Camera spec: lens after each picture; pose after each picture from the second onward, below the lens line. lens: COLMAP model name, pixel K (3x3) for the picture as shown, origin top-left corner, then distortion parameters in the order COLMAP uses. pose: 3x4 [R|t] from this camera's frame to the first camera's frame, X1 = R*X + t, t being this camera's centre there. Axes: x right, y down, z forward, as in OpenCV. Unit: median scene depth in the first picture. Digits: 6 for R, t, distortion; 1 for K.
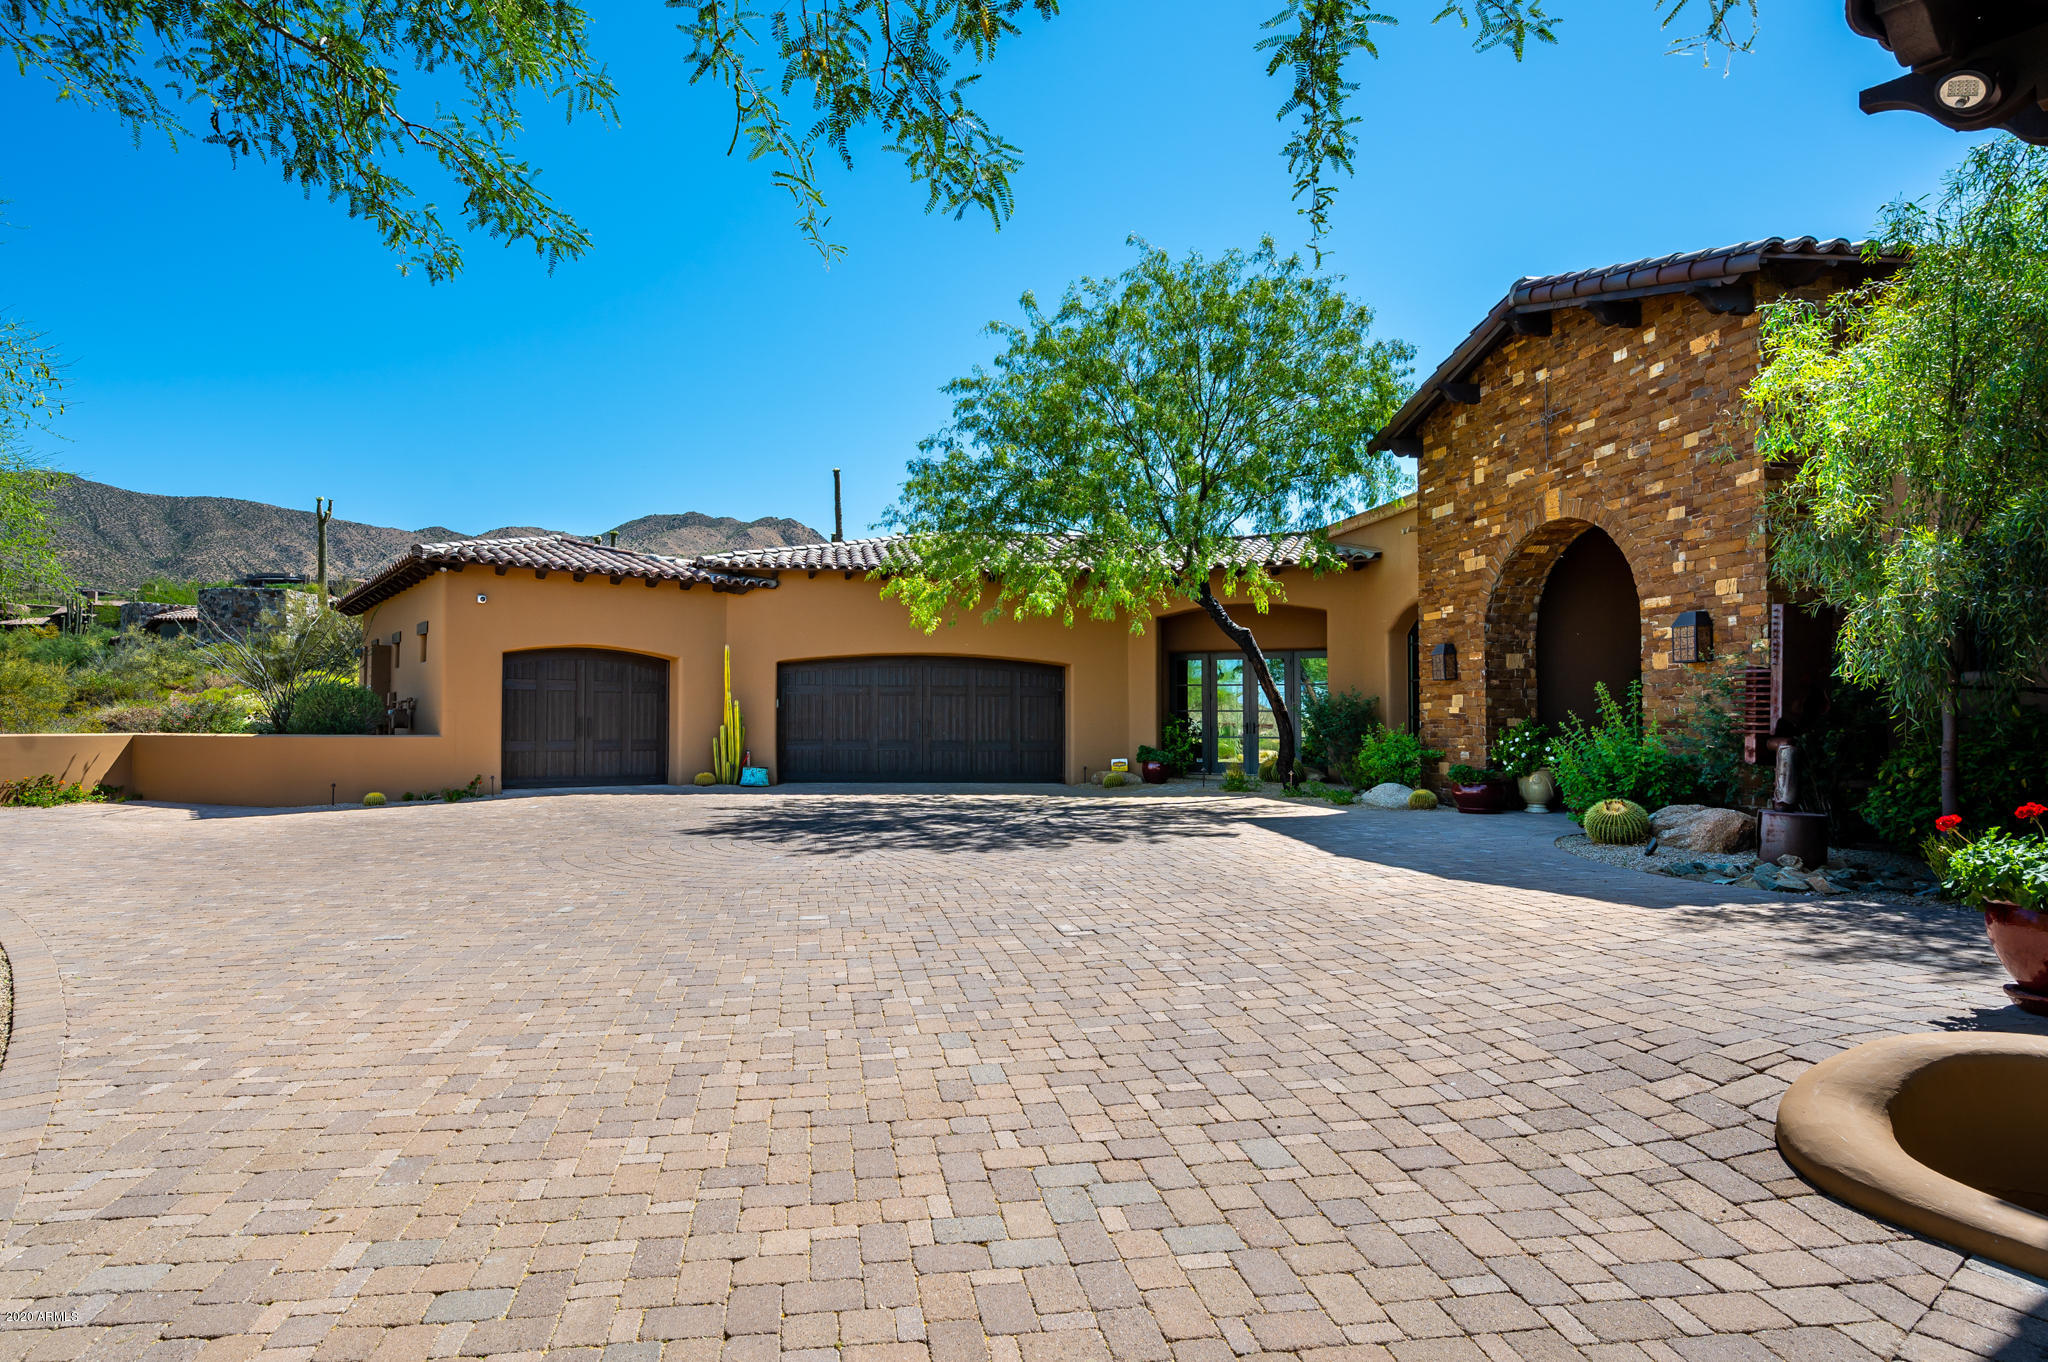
lens RADIAL K [[1052.5, 0, 978.5], [0, 1052.5, 714.1], [0, 0, 1]] dist [-0.013547, 0.003766]
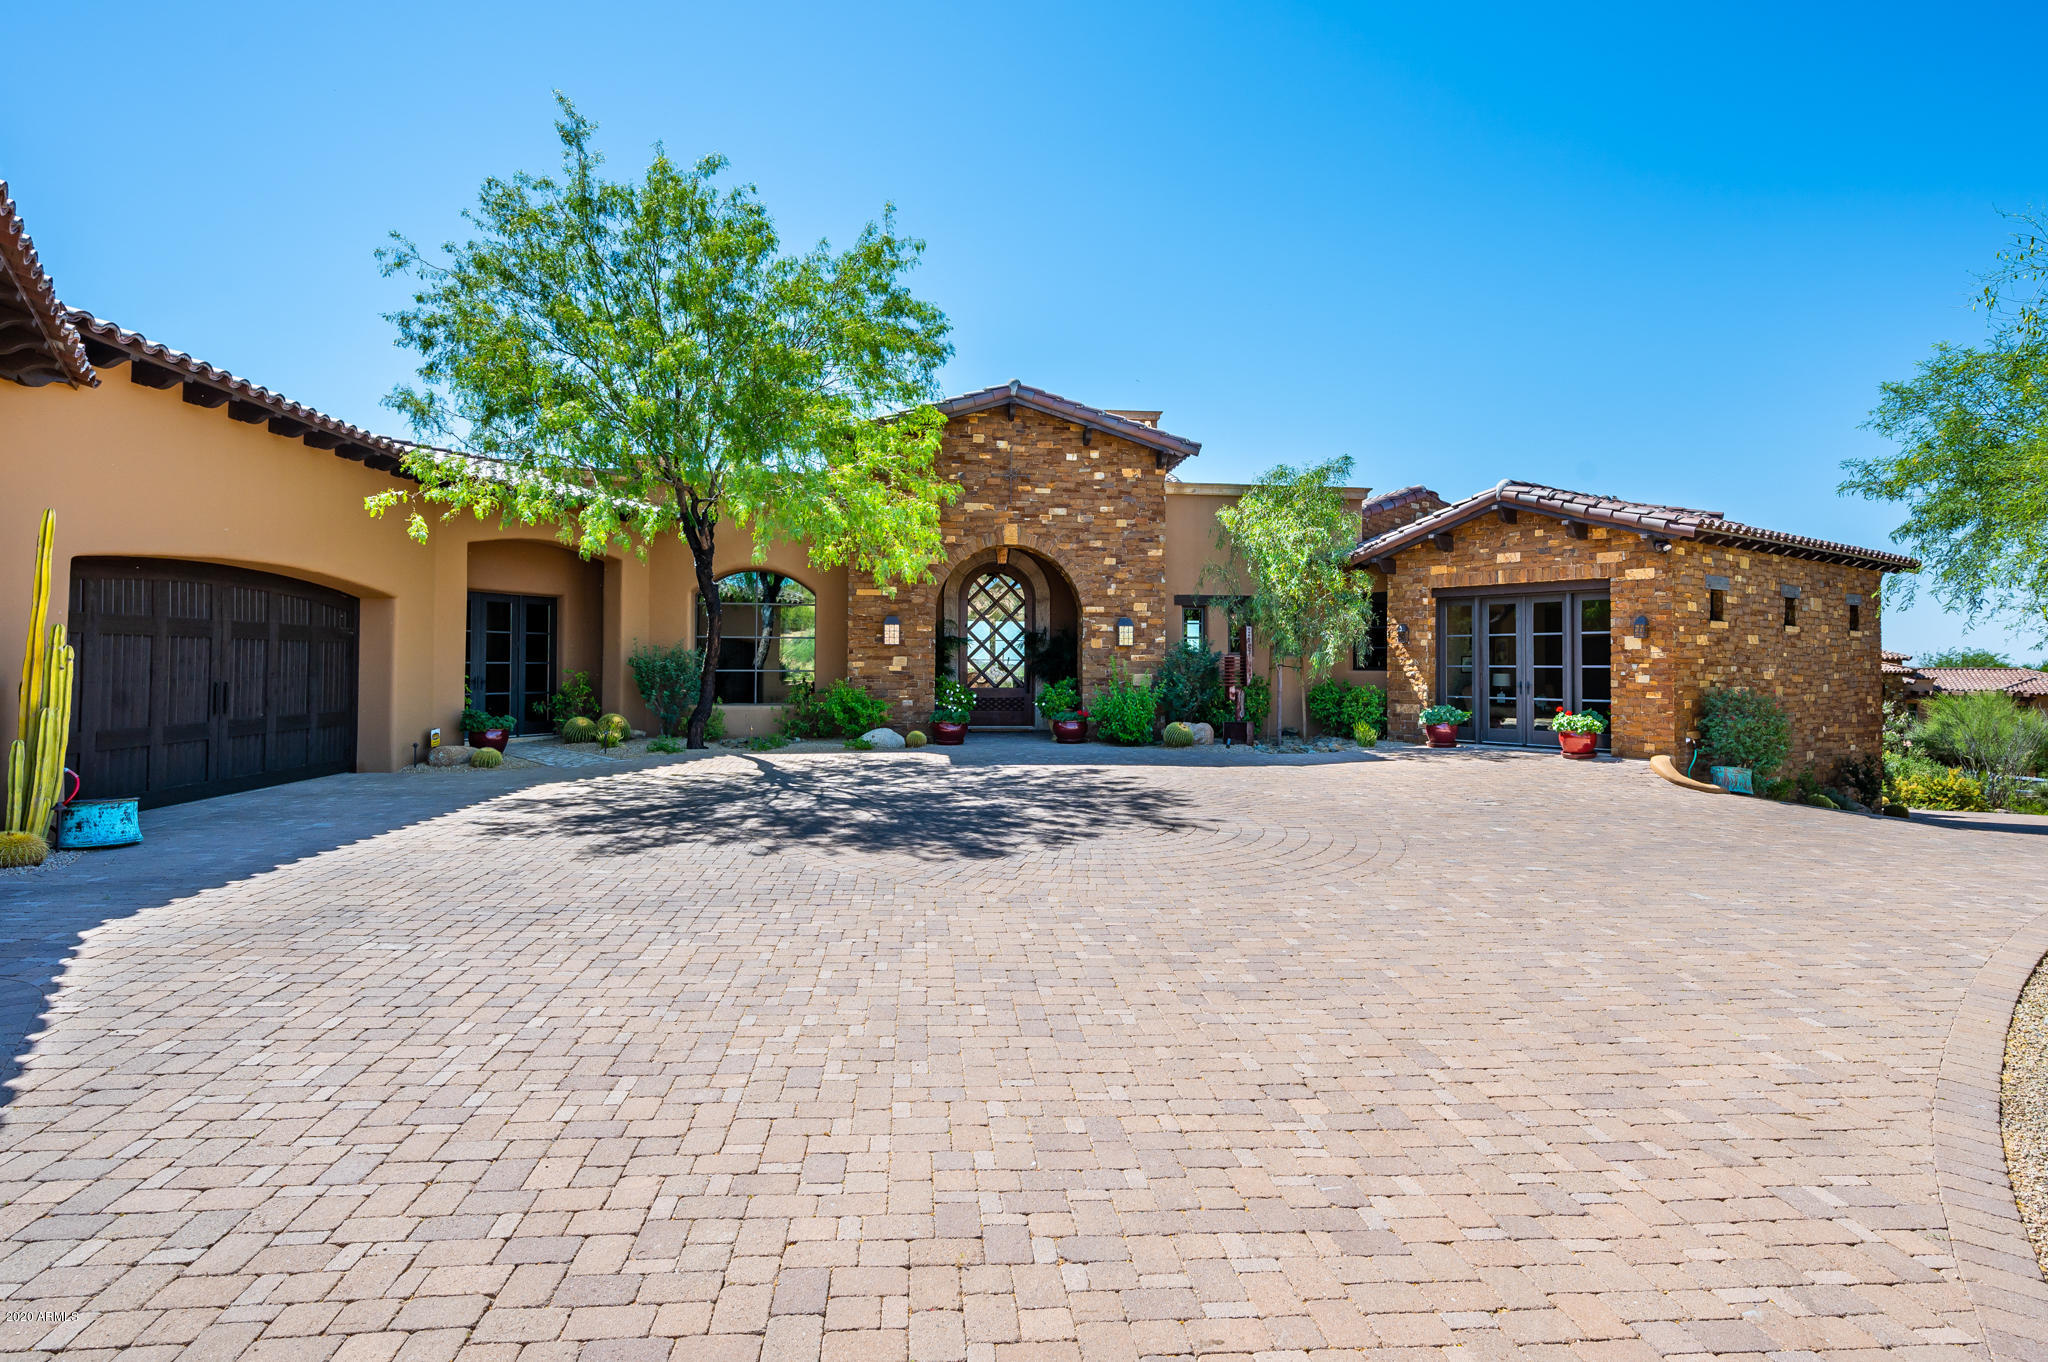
lens RADIAL K [[1058.1, 0, 1018.5], [0, 1058.1, 667.3], [0, 0, 1]] dist [-0.003531, -0.002493]
pose [[0.043292, -0.003319, 0.999057, -1.047699], [-0.013075, 0.999907, 0.003888, -0.015298], [-0.998977, -0.013231, 0.043245, 0.990688]]
